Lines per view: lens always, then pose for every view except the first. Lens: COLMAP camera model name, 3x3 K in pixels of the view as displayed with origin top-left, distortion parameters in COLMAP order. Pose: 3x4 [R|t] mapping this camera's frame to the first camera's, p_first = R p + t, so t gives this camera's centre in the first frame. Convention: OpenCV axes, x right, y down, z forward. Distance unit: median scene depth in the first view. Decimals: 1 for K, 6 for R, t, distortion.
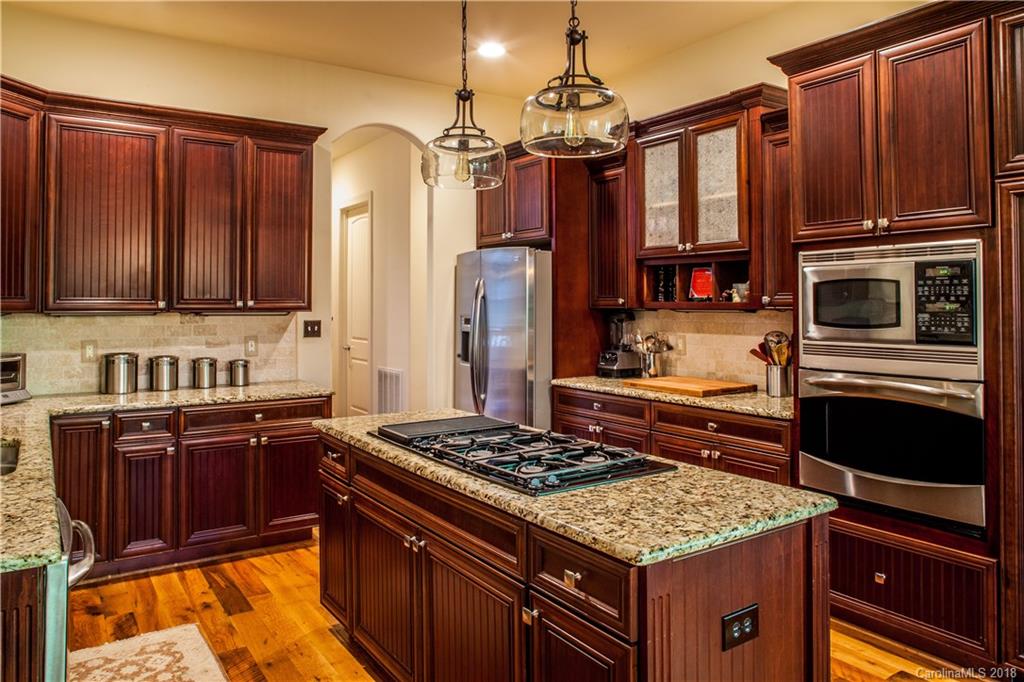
lens RADIAL K [[713.7, 0, 511.0], [0, 713.7, 338.0], [0, 0, 1]] dist [-0.057958, 0.027884]
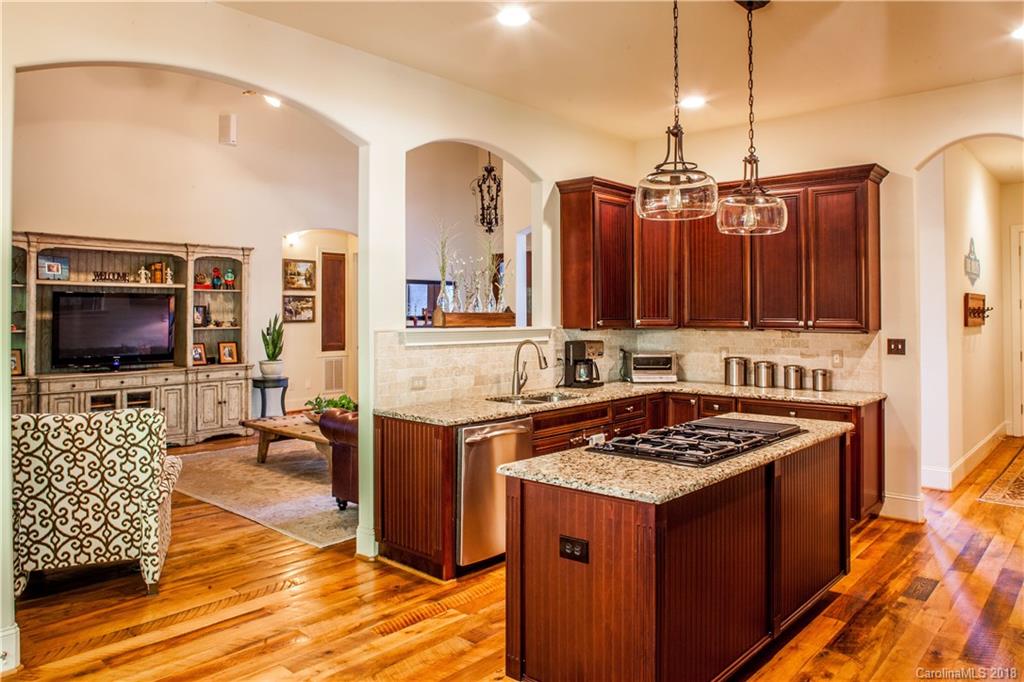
lens RADIAL K [[713.7, 0, 511.0], [0, 713.7, 334.8], [0, 0, 1]] dist [-0.057958, 0.027884]
pose [[0.261405, 0.028791, -0.964800, 0.653226], [-0.043902, 0.998875, 0.017913, -0.026945], [0.964230, 0.037674, 0.262375, 0.167613]]
